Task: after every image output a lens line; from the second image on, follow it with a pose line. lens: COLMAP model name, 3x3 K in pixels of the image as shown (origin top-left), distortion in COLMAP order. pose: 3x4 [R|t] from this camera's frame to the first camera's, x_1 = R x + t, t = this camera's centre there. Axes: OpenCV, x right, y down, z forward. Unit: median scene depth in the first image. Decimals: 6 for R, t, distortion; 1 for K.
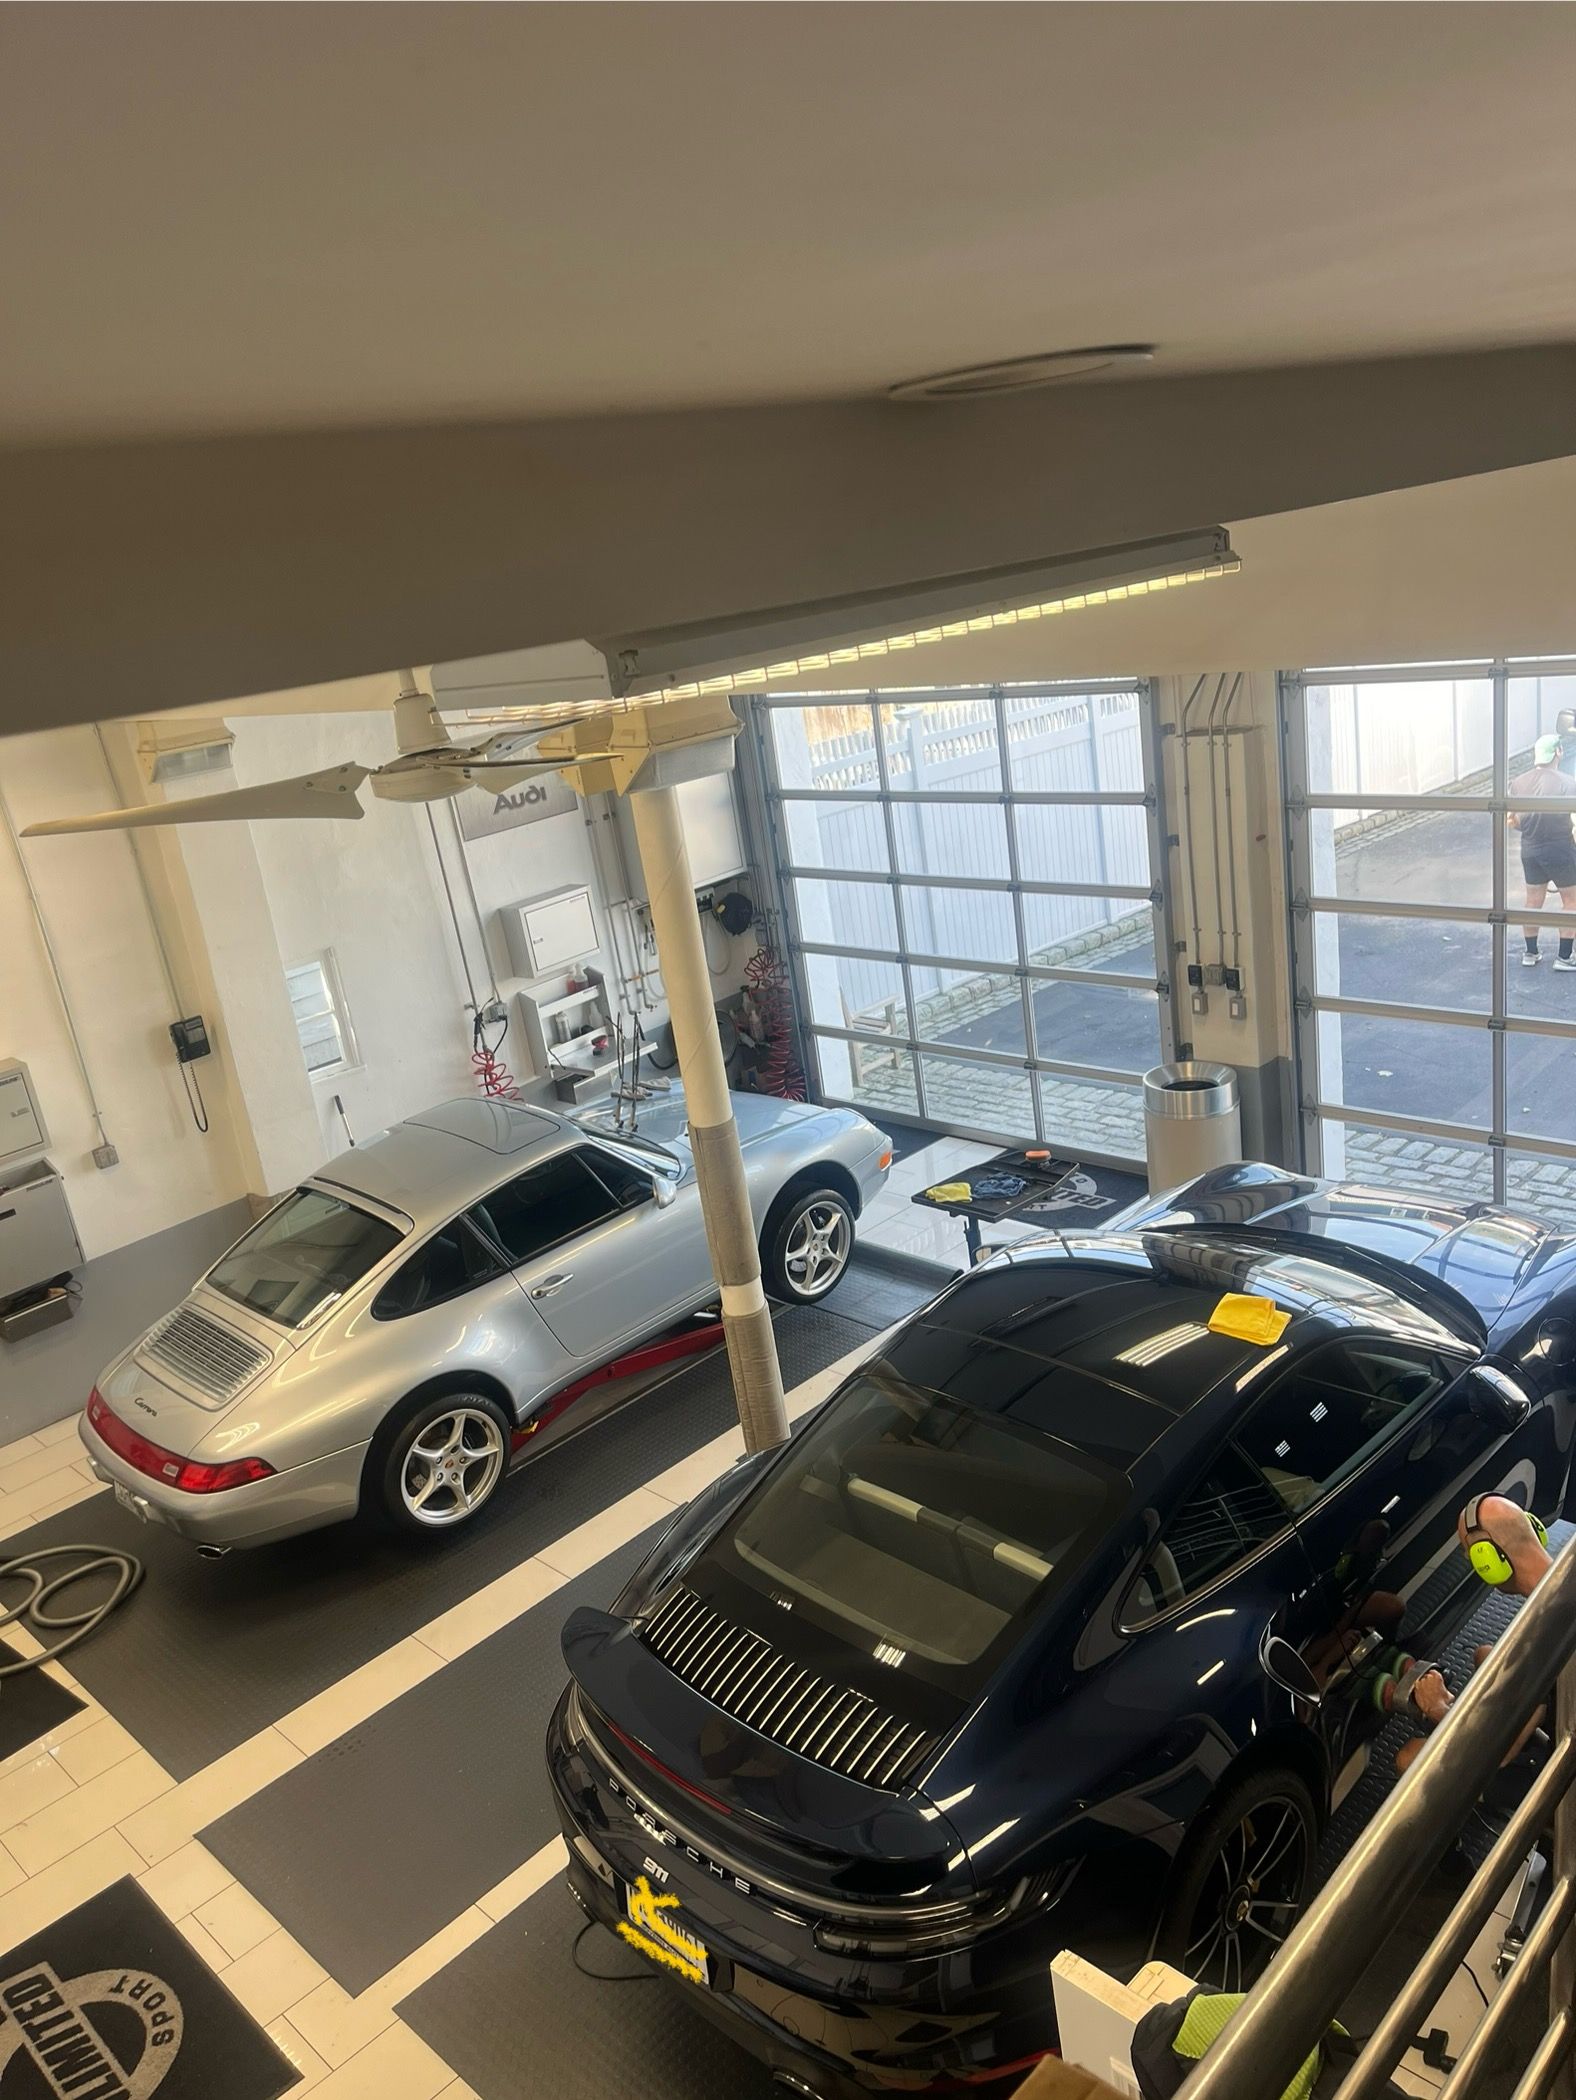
lens RADIAL K [[1546.2, 0, 788.0], [0, 1546.2, 1050.0], [0, 0, 1]] dist [0.065880, -0.122030]
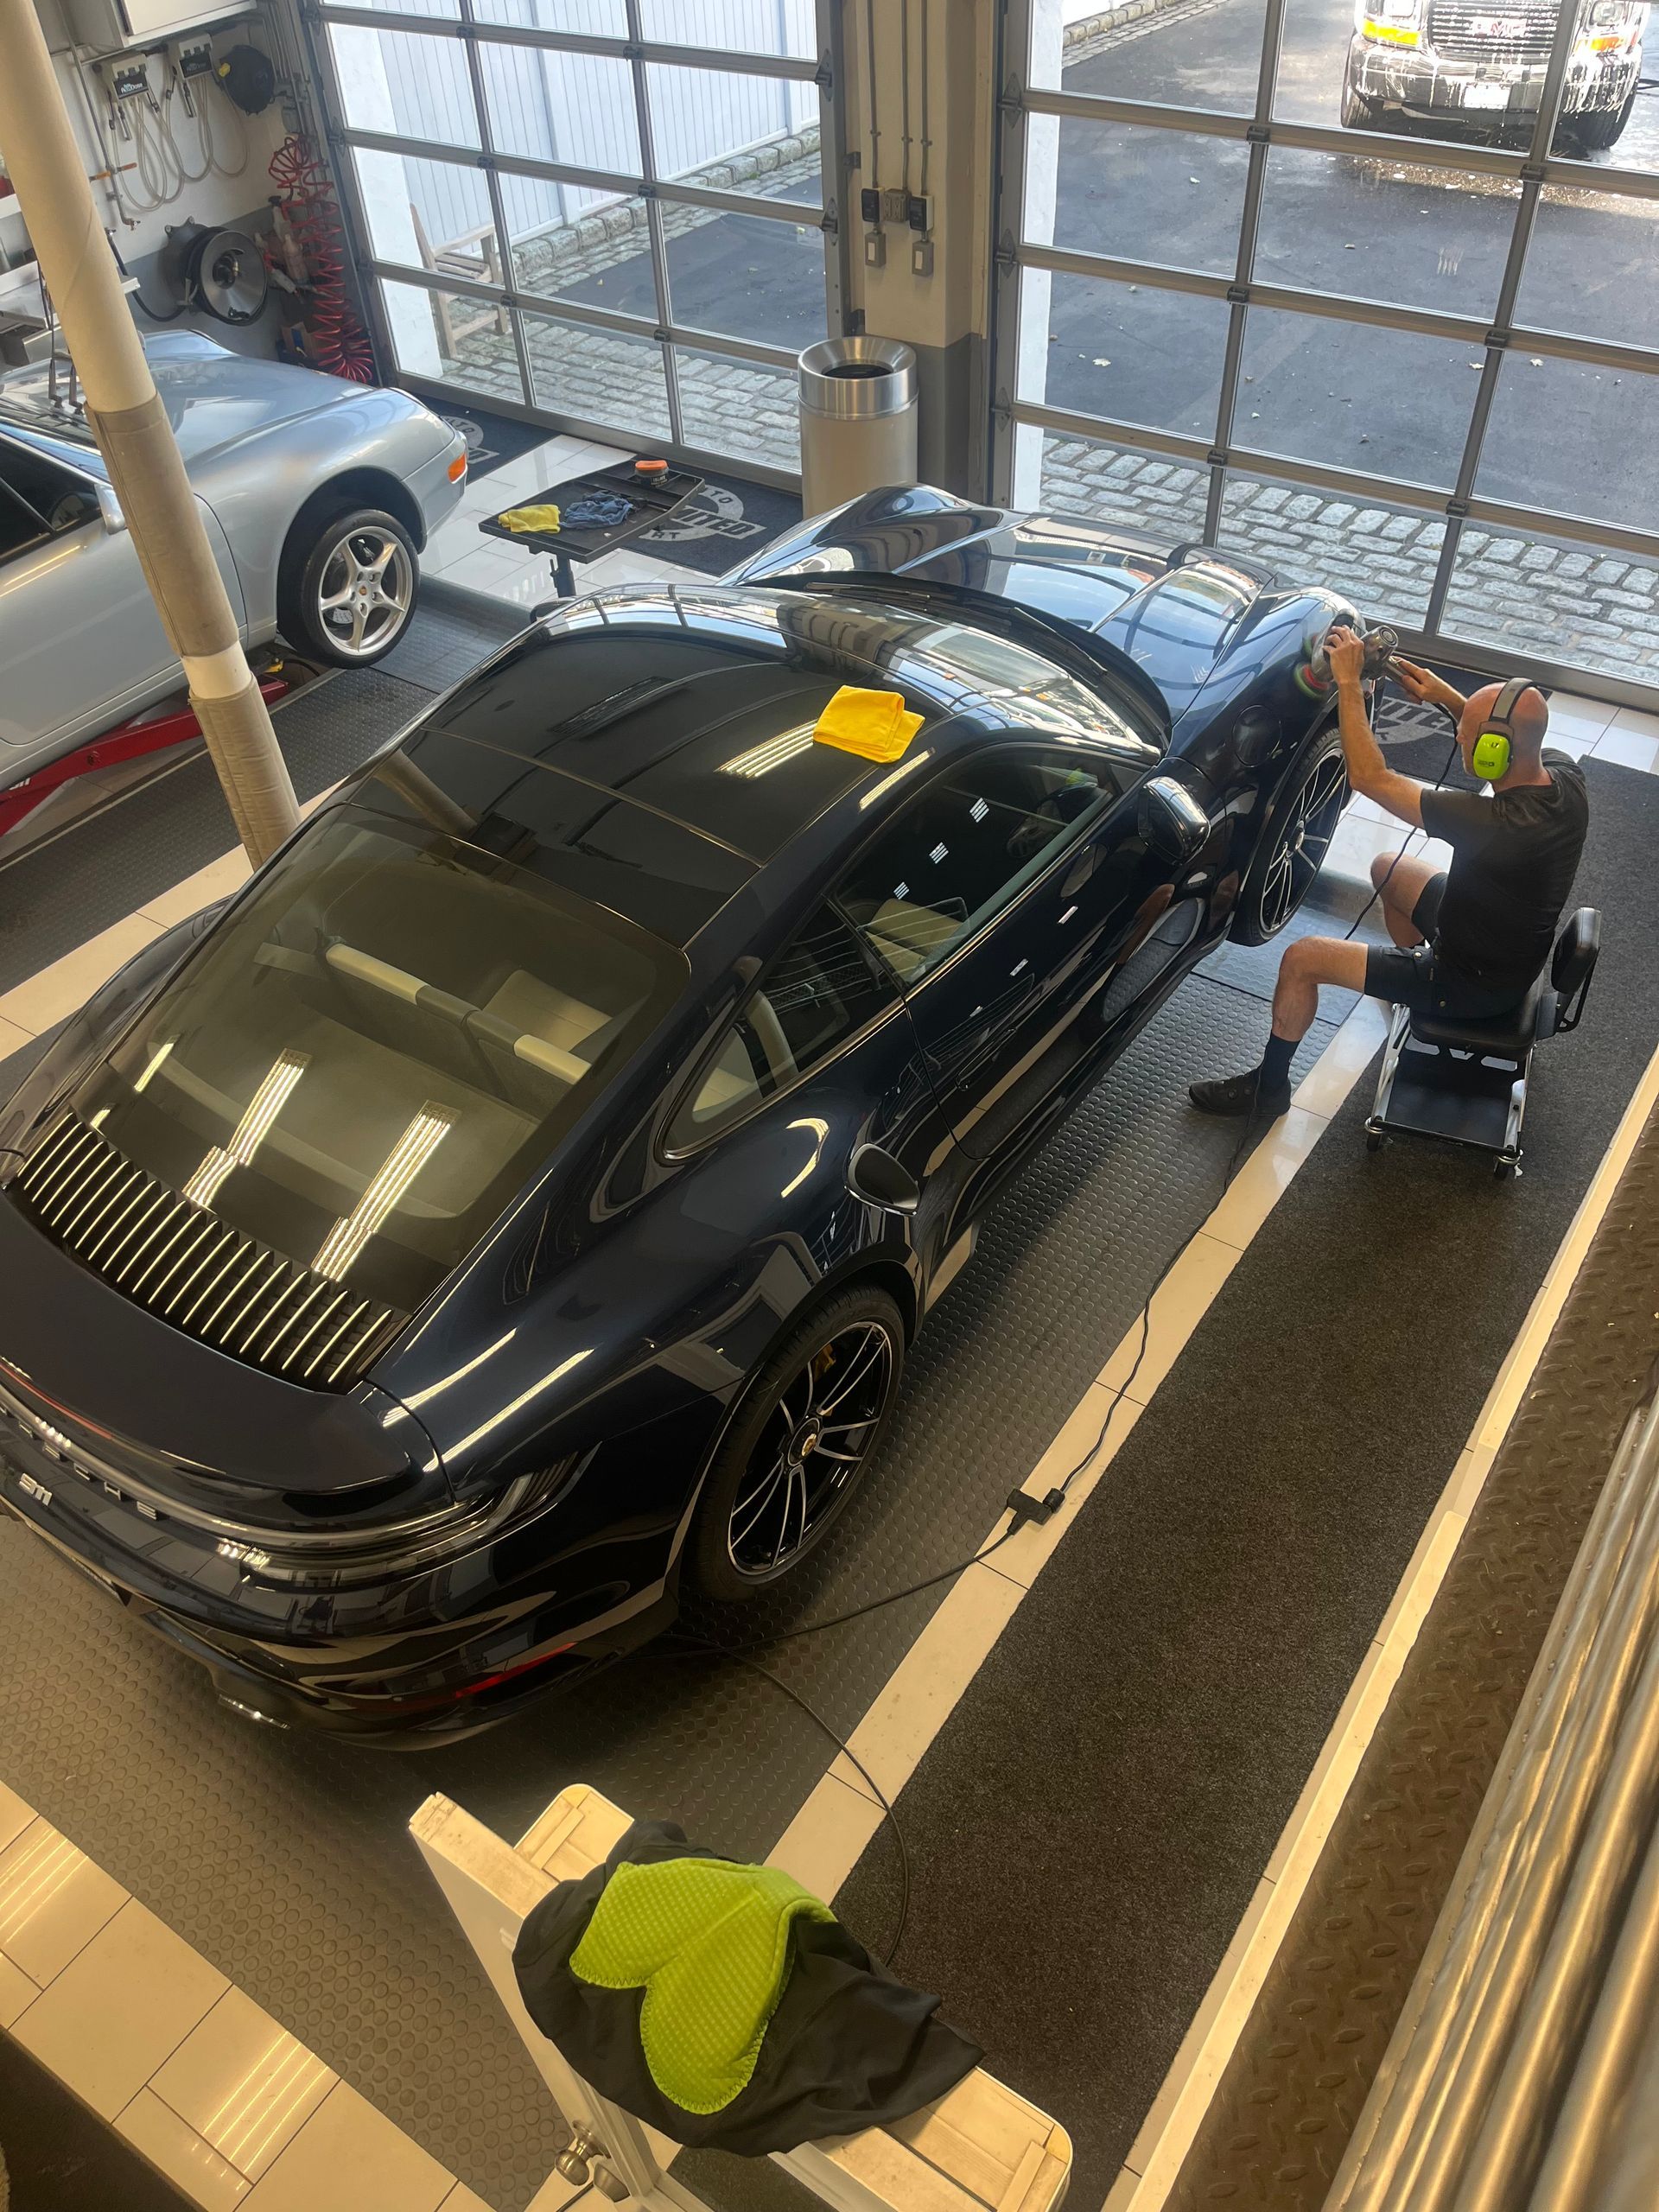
lens RADIAL K [[1637.1, 0, 829.5], [0, 1637.1, 1106.0], [0, 0, 1]] dist [0.086299, -0.112254]
pose [[0.977467, -0.057377, 0.203139, 0.058652], [-0.035259, 0.904449, 0.425121, 0.003552], [-0.208121, -0.422705, 0.882047, 0.129085]]
